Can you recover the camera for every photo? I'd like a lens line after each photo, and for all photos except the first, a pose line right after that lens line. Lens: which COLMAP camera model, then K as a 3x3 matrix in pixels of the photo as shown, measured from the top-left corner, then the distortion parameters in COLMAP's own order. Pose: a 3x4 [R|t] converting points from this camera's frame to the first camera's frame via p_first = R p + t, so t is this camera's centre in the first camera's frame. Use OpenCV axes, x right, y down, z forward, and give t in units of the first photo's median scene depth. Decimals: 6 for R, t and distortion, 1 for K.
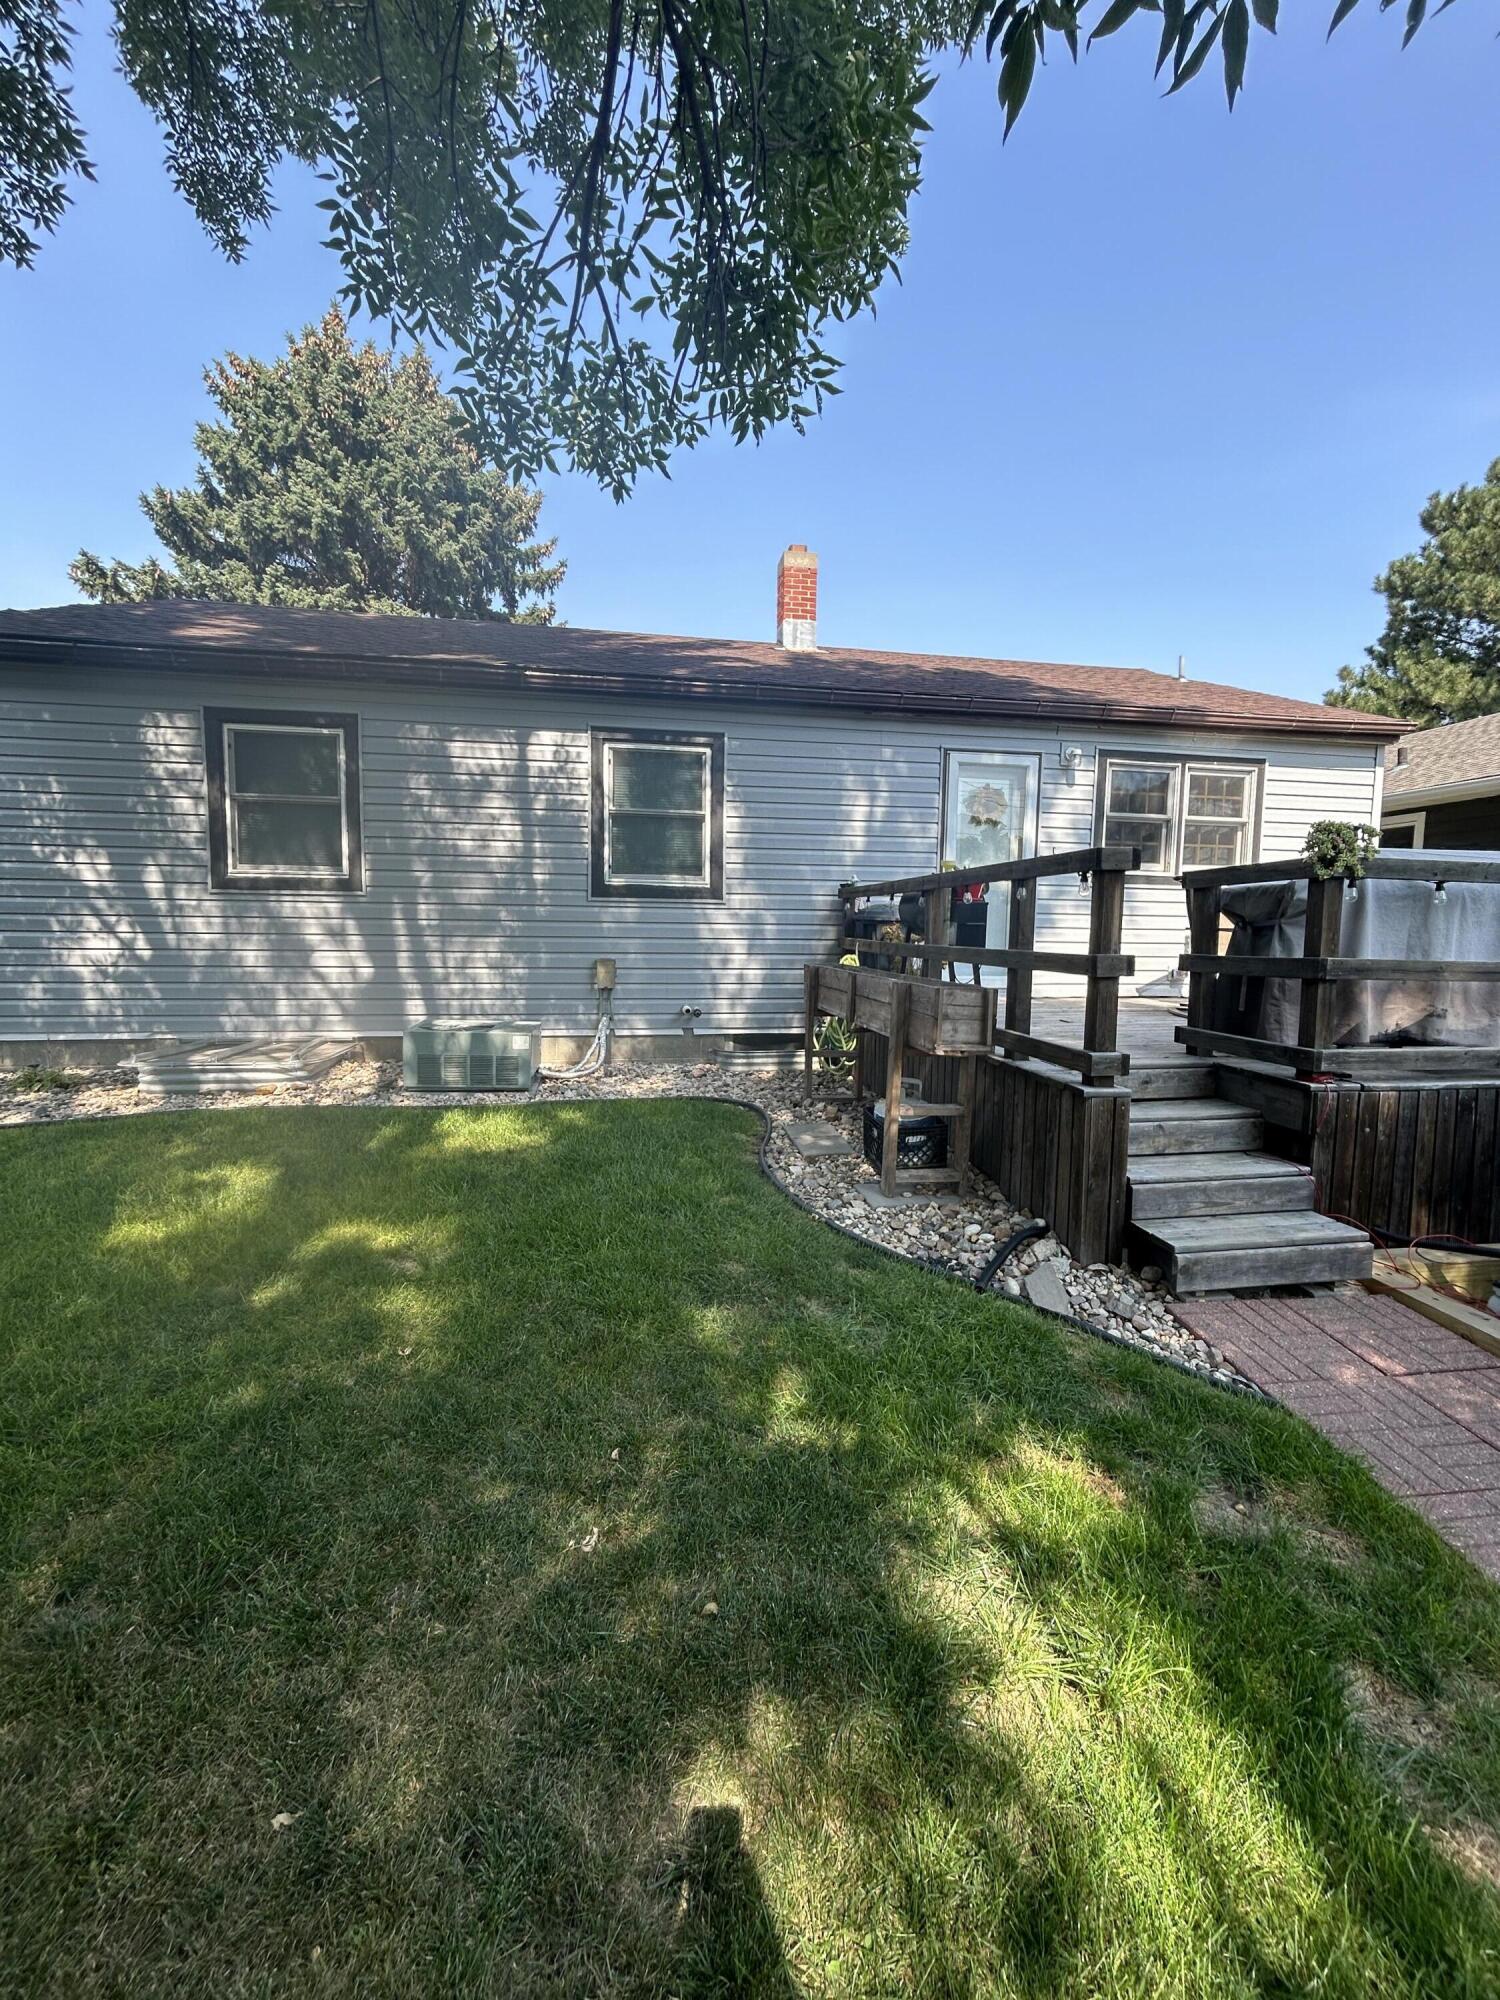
lens RADIAL K [[813.7, 0, 754.5], [0, 813.7, 990.9], [0, 0, 1]] dist [0.000352, 0.001107]
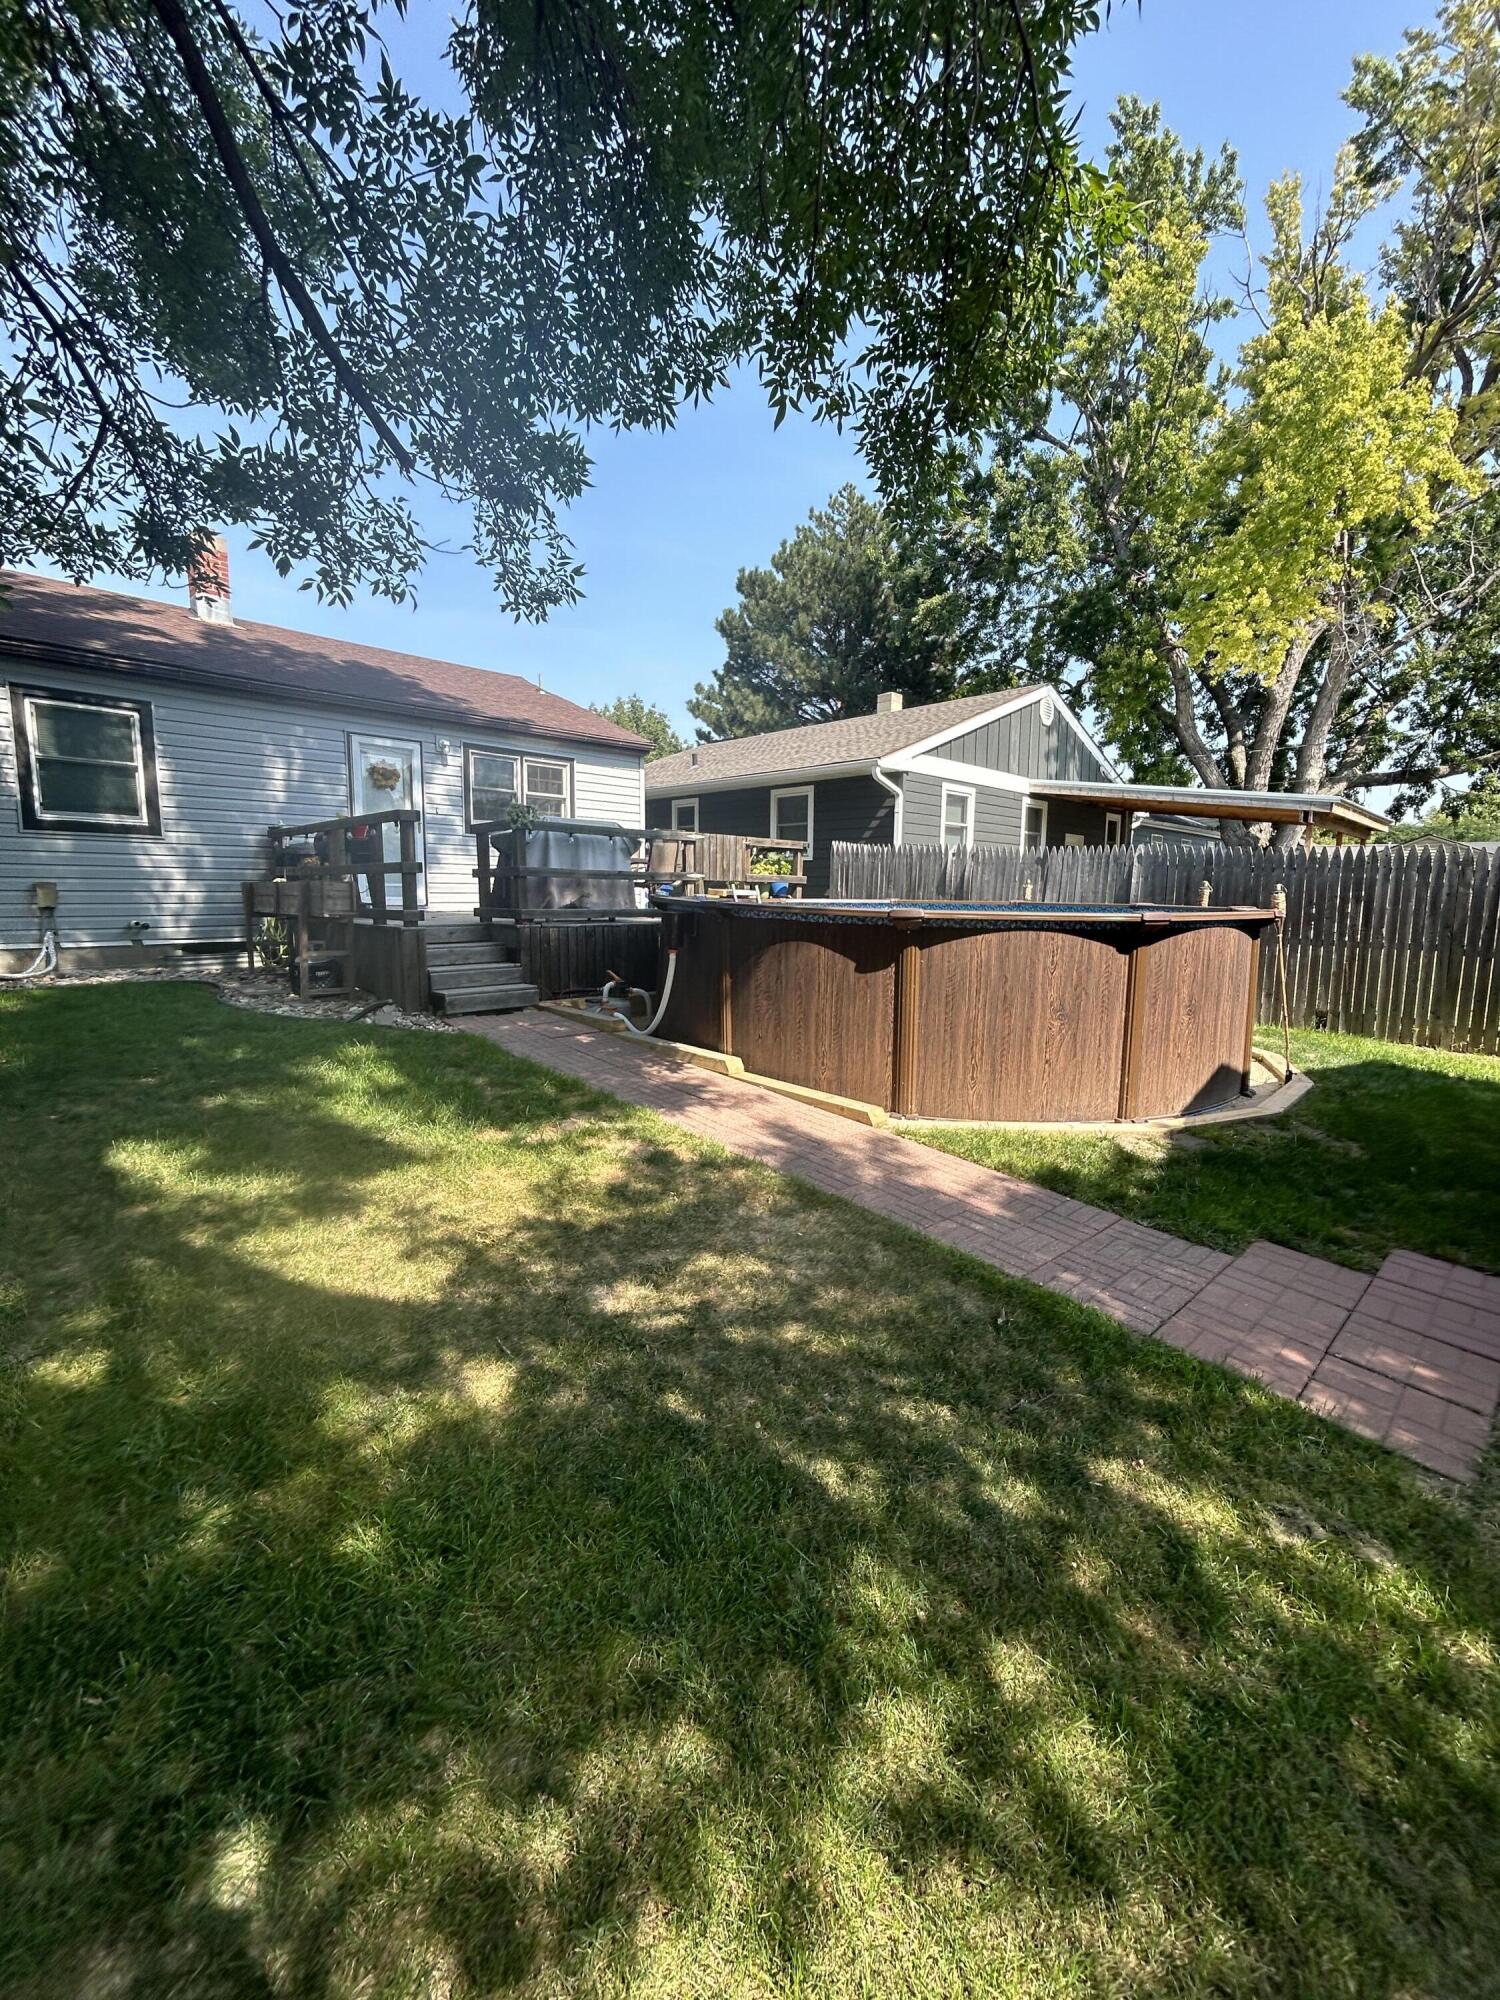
lens RADIAL K [[807.8, 0, 751.8], [0, 807.8, 990.5], [0, 0, 1]] dist [-0.003898, -0.000114]
pose [[0.814780, -0.075935, 0.574777, -0.027799], [0.046714, 0.996761, 0.065463, 0.087121], [-0.577886, -0.026488, 0.815688, -0.548601]]
